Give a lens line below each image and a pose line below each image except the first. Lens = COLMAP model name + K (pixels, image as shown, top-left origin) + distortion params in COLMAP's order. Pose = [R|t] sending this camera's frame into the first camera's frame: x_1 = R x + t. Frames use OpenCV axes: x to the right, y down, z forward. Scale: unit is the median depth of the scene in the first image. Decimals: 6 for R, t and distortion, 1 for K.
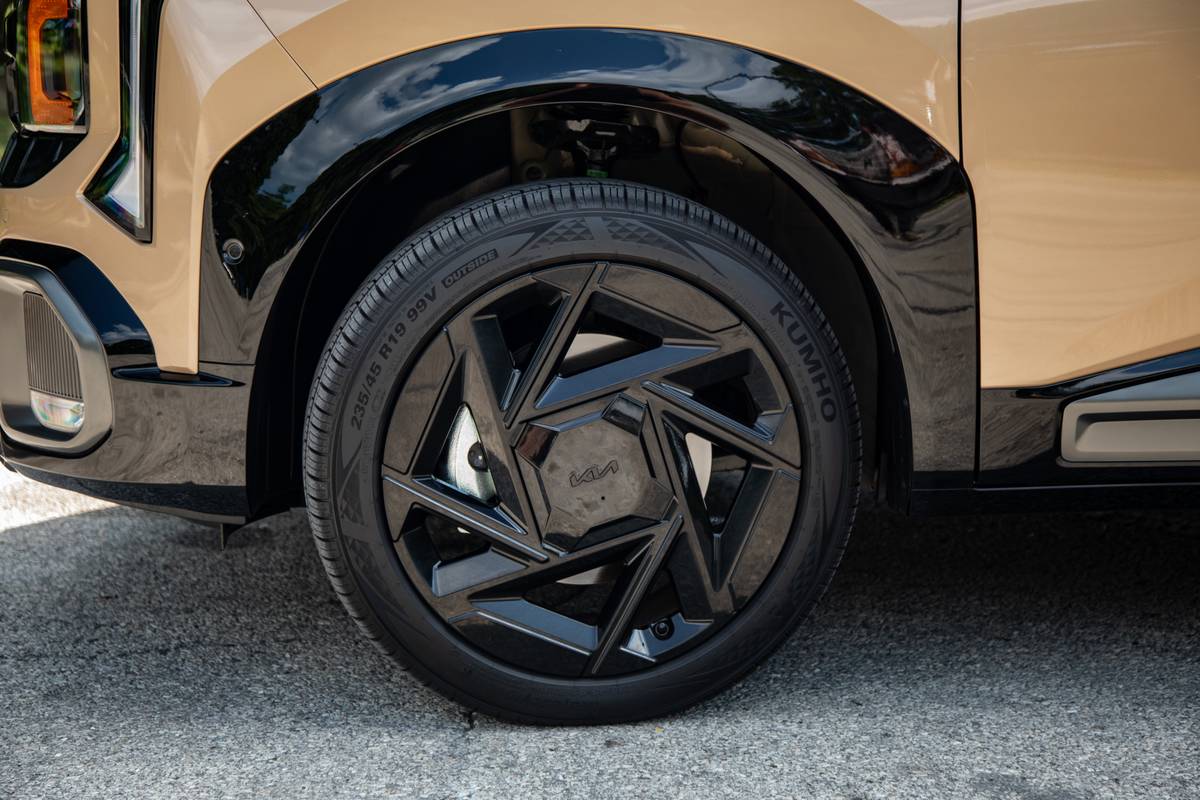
lens RADIAL K [[2220.6, 0, 597.1], [0, 2220.6, 401.4], [0, 0, 1]] dist [0.275135, 0.000000]
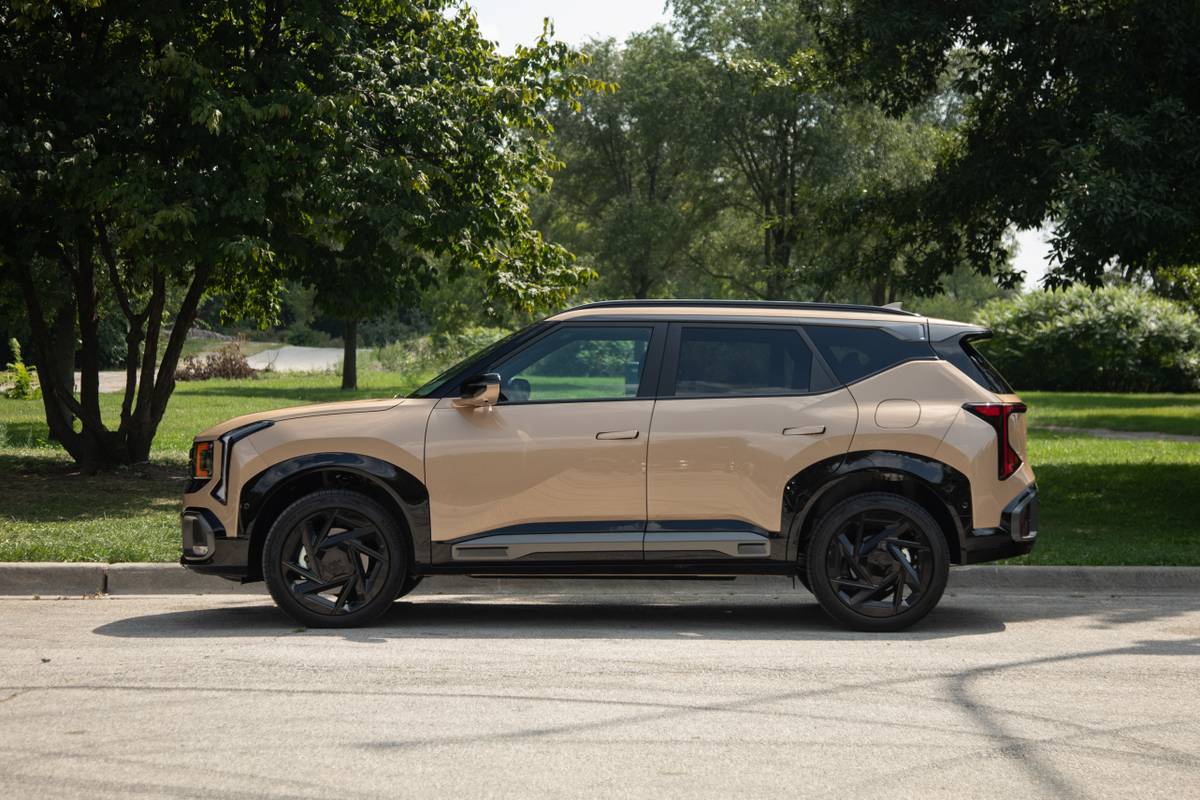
lens RADIAL K [[1890.1, 0, 601.3], [0, 1890.1, 401.7], [0, 0, 1]] dist [0.062158, 0.000000]
pose [[0.999854, 0.007595, 0.015282, 0.409518], [-0.004676, 0.983155, -0.182713, 0.356919], [-0.016412, 0.182615, 0.983048, -2.328852]]
